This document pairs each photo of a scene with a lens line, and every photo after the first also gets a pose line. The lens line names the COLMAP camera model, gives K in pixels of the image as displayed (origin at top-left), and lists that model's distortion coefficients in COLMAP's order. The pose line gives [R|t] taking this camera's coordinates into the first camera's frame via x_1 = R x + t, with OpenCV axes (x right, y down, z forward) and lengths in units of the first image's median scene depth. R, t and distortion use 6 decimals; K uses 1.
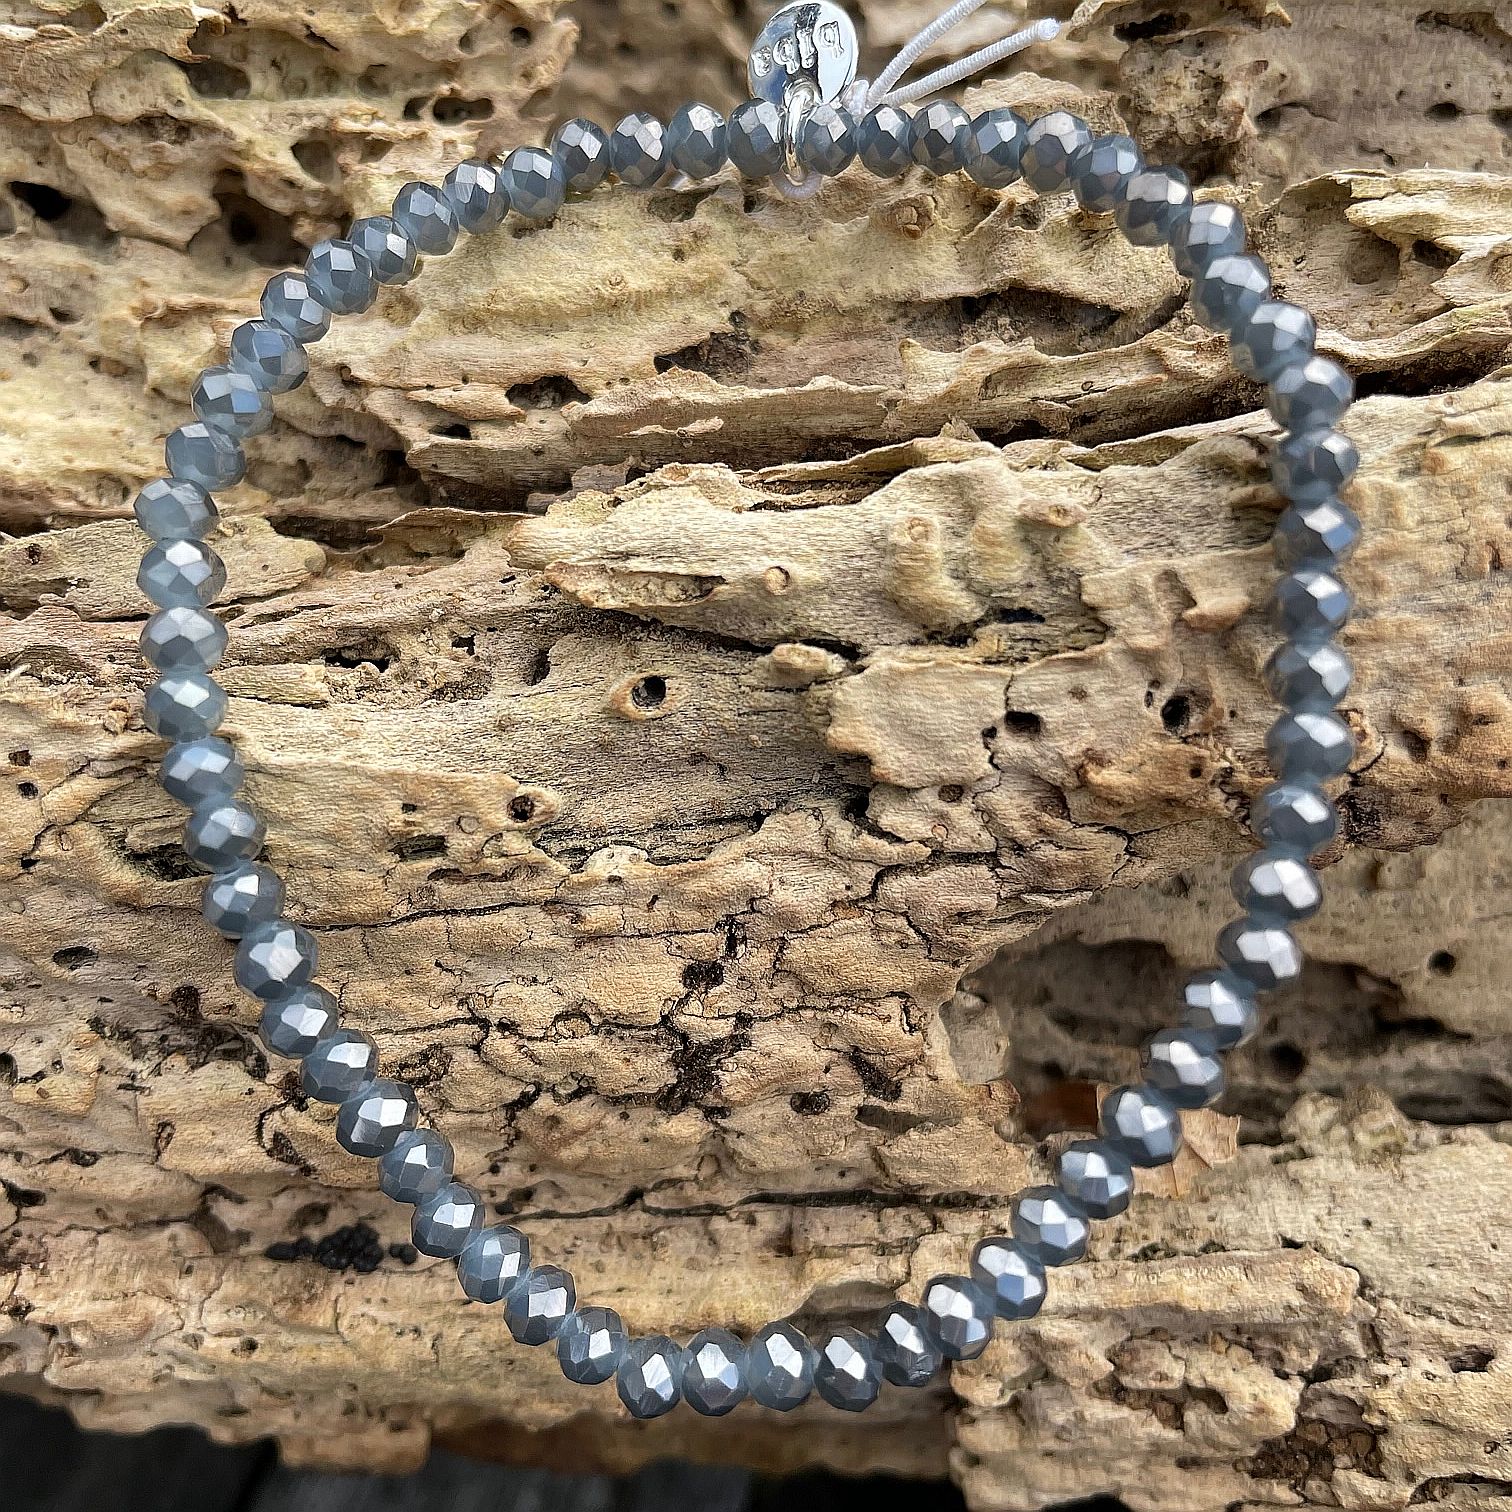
lens RADIAL K [[1663.6, 0, 751.7], [0, 1663.6, 695.1], [0, 0, 1]] dist [-0.002006, 0.000000]
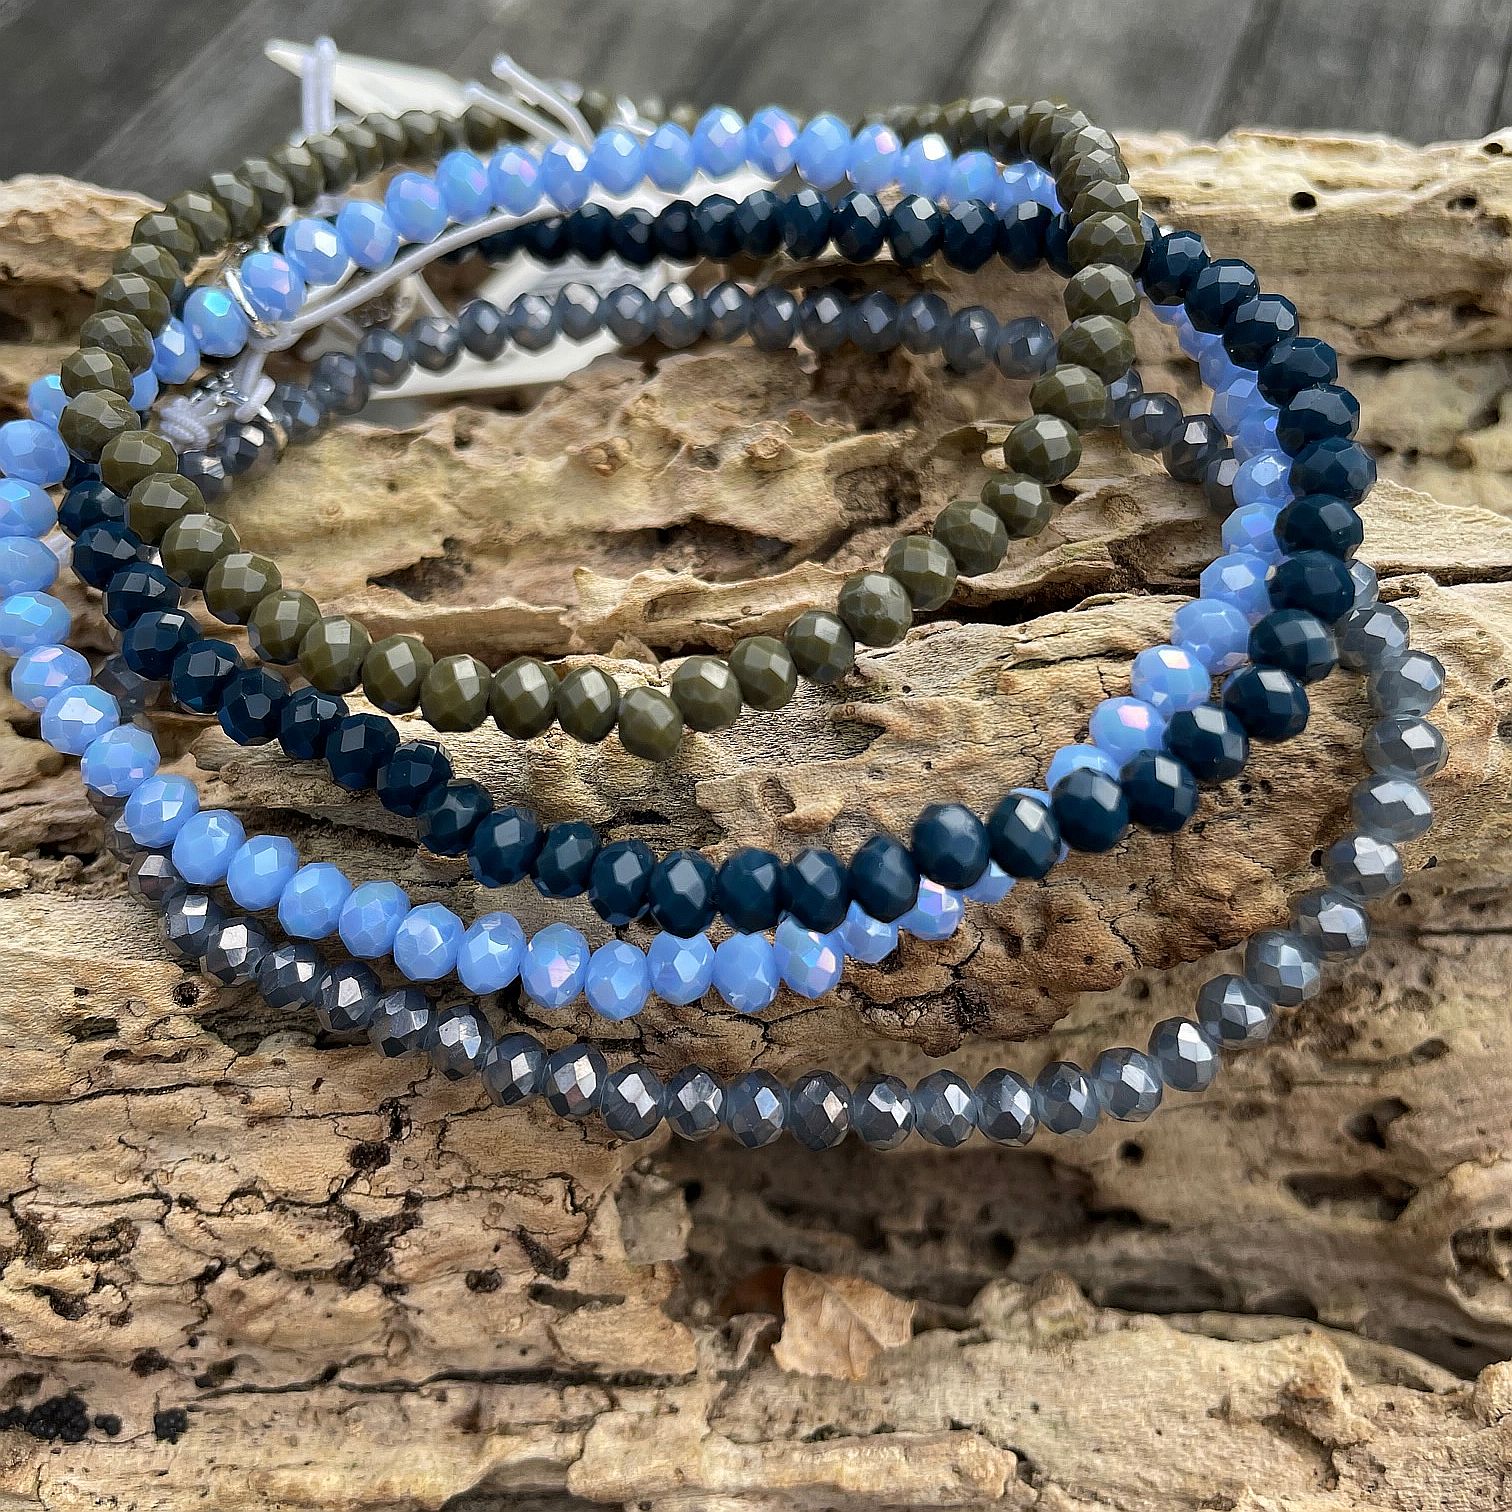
lens RADIAL K [[1663.6, 0, 770.7], [0, 1663.6, 723.1], [0, 0, 1]] dist [-0.002006, 0.000000]
pose [[0.999936, 0.009062, -0.006827, 0.215645], [-0.009707, 0.994805, -0.101331, -0.000535], [0.005873, 0.101391, 0.994829, -0.079193]]
